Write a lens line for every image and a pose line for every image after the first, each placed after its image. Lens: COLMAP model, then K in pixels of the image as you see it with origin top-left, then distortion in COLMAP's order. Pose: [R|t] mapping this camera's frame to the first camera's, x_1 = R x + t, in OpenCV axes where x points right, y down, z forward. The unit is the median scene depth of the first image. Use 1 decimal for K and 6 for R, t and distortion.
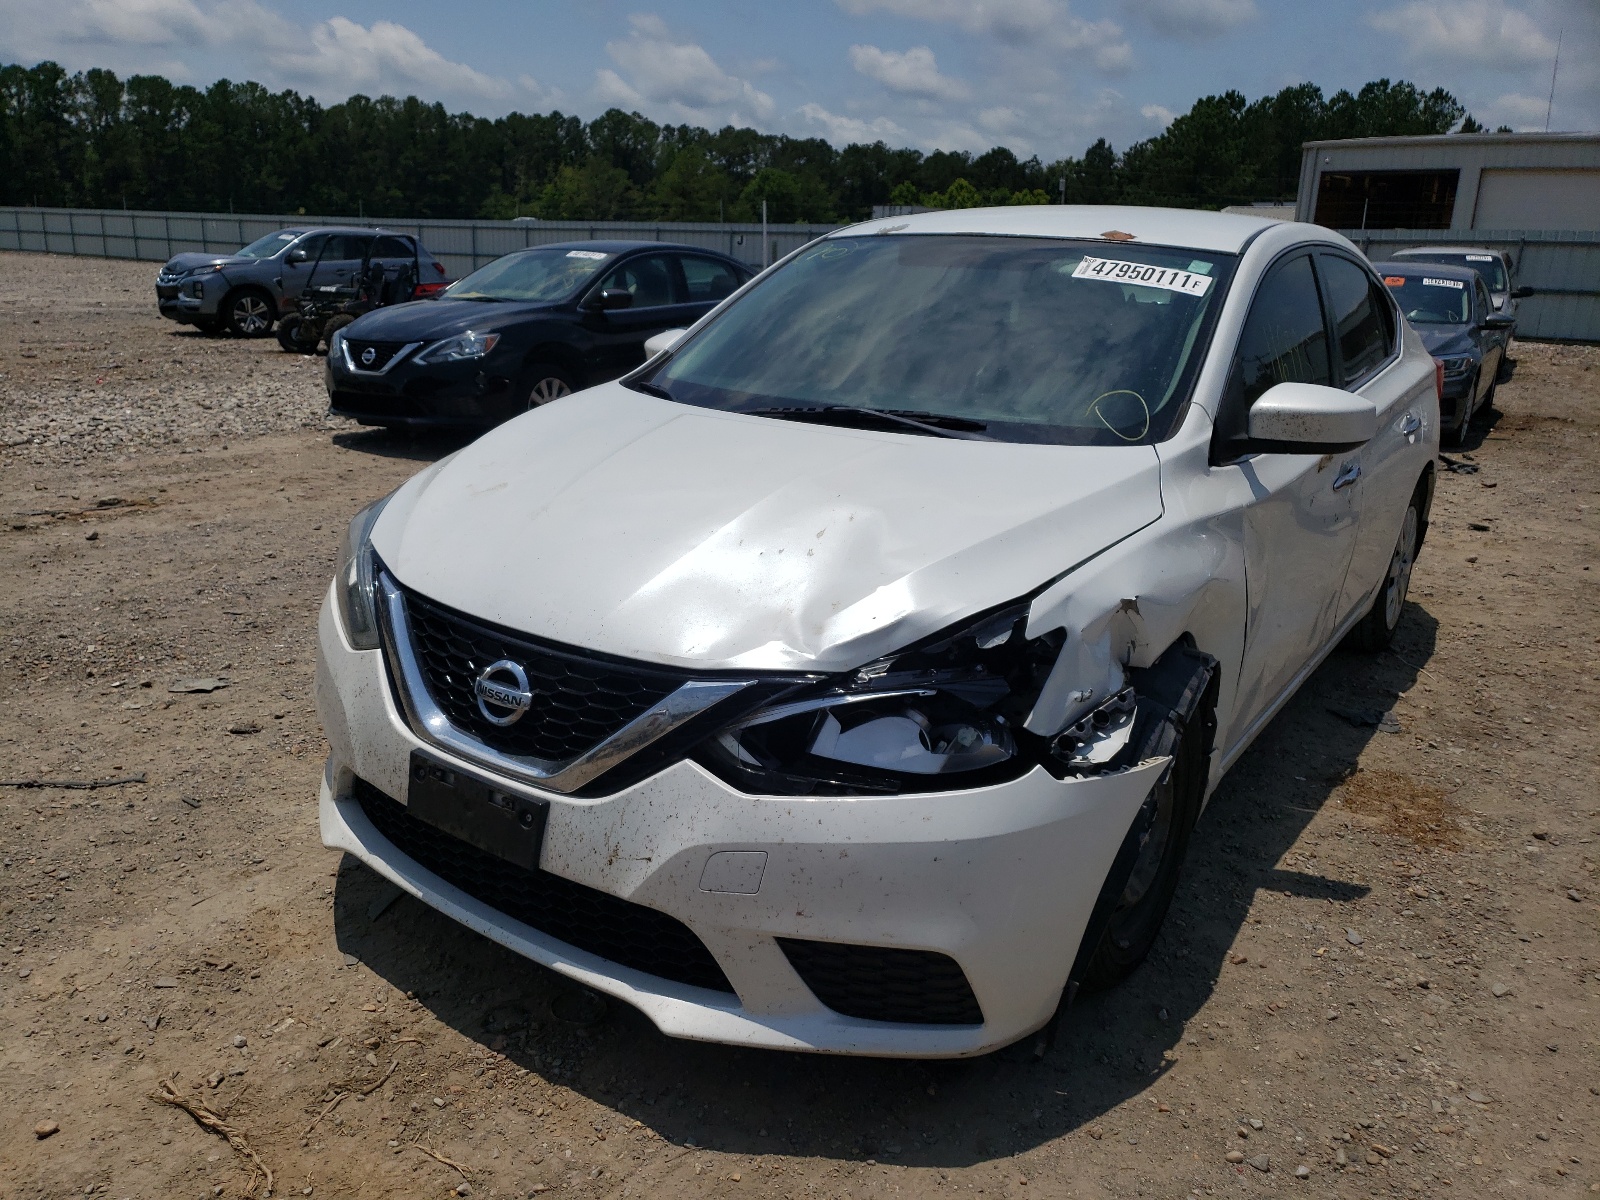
lens RADIAL K [[1238.6, 0, 742.1], [0, 1238.6, 536.6], [0, 0, 1]] dist [0.005729, -0.099680]
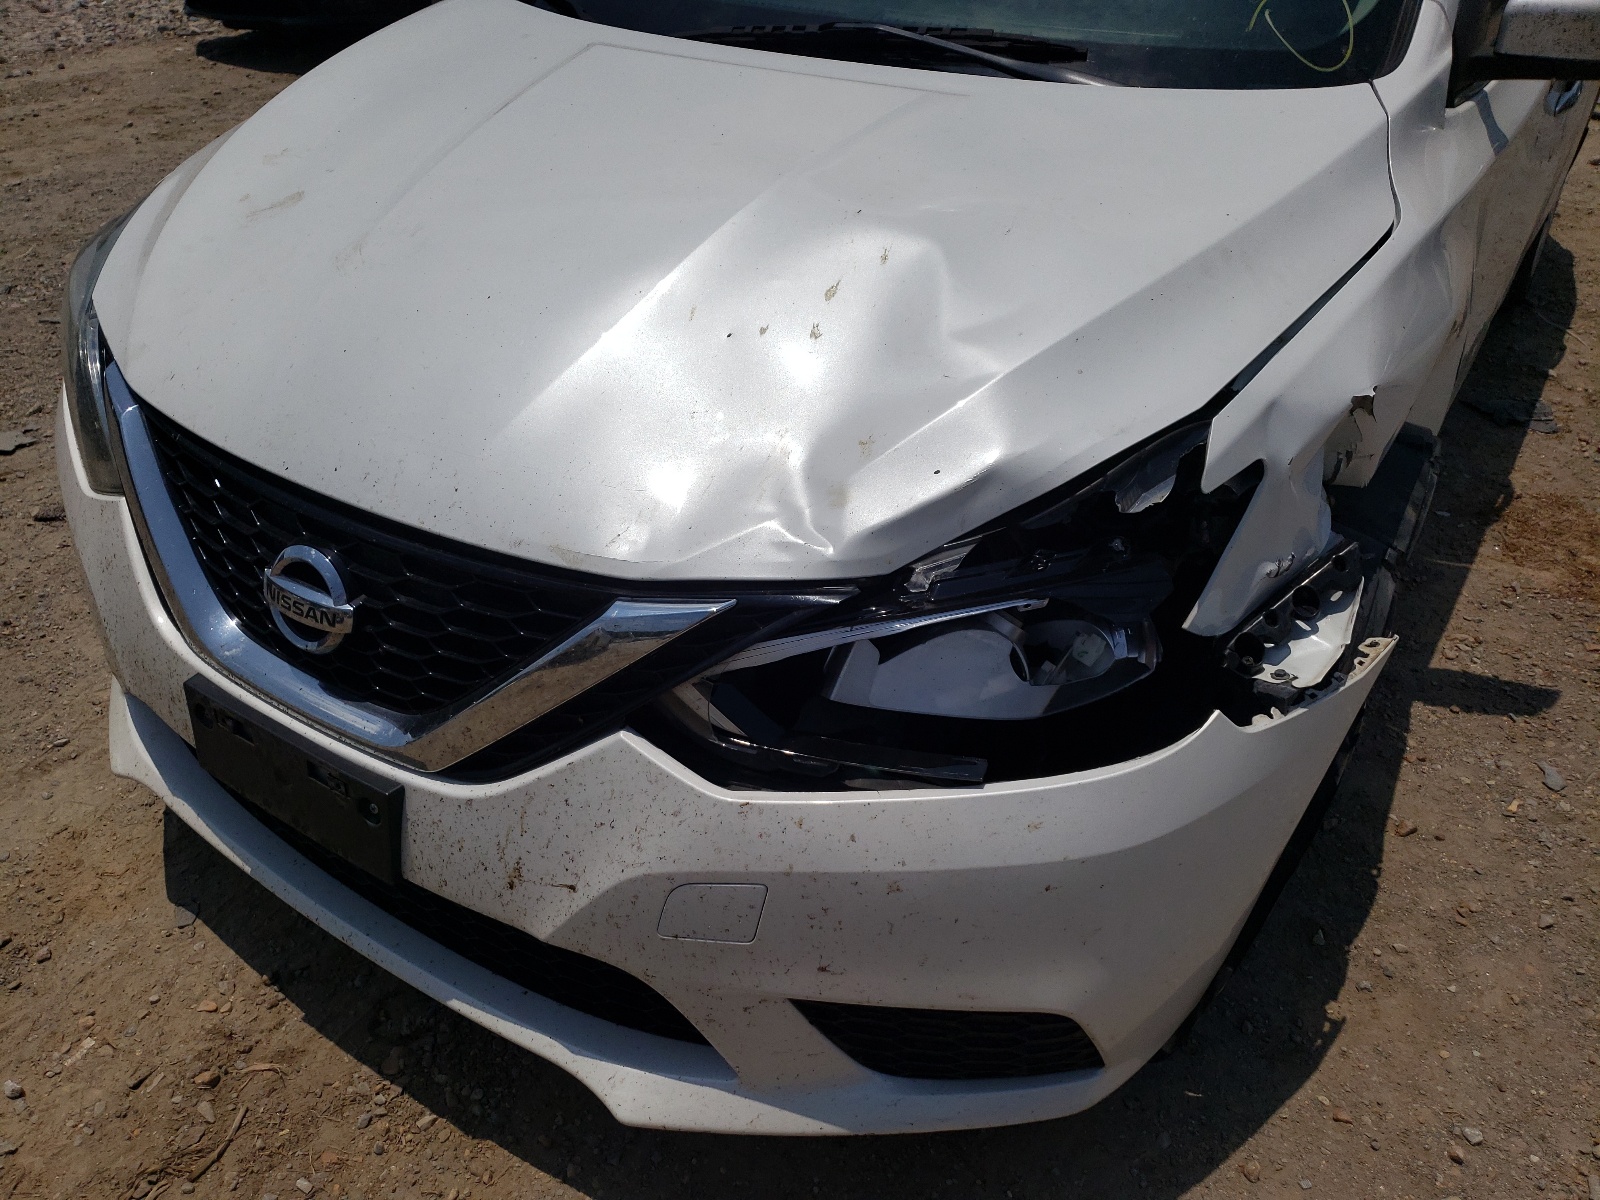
lens RADIAL K [[1252.8, 0, 780.9], [0, 1252.8, 597.6], [0, 0, 1]] dist [-0.001040, 0.002913]
pose [[0.997855, -0.056200, 0.033562, 0.012846], [0.040778, 0.934769, 0.352909, -0.076218], [-0.051206, -0.350784, 0.935055, 0.413406]]
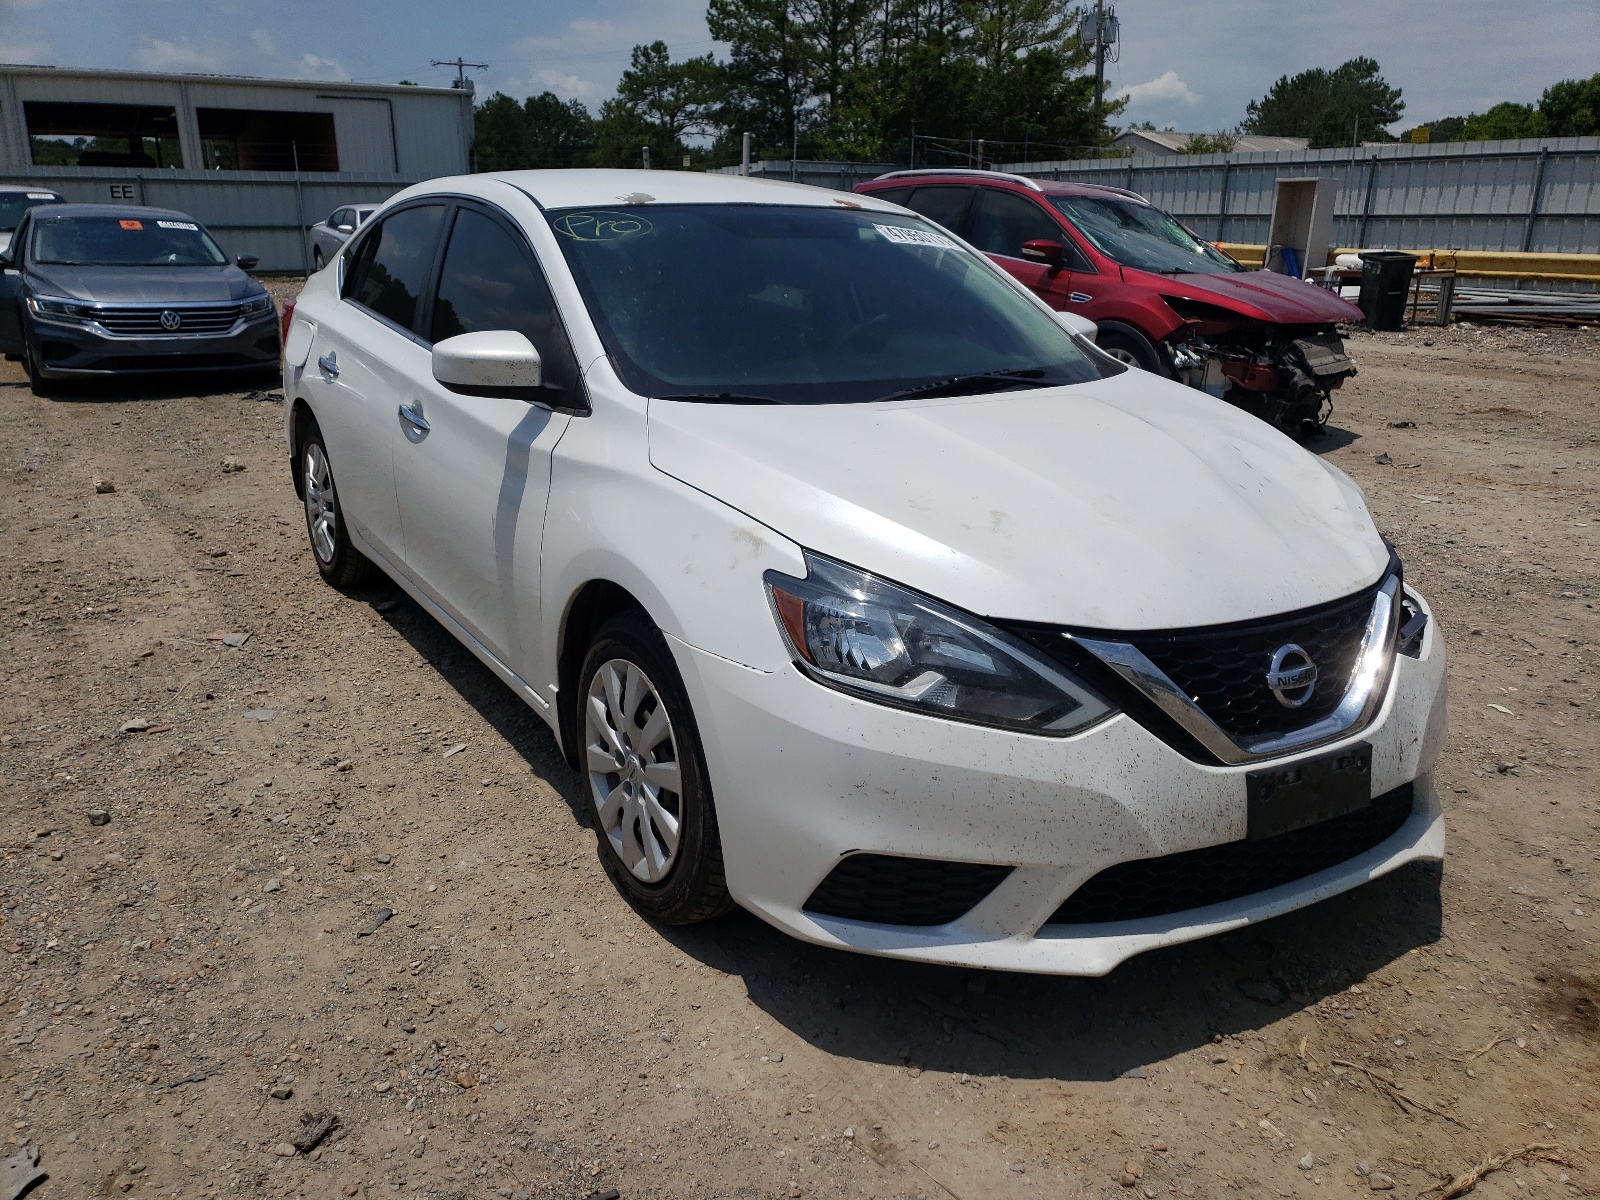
lens RADIAL K [[1252.8, 0, 780.9], [0, 1252.8, 597.6], [0, 0, 1]] dist [-0.001040, 0.002913]
pose [[0.394388, -0.286738, 0.873063, -1.190067], [0.208887, 0.953174, 0.218689, -0.233857], [-0.894888, 0.096123, 0.435817, 0.896835]]
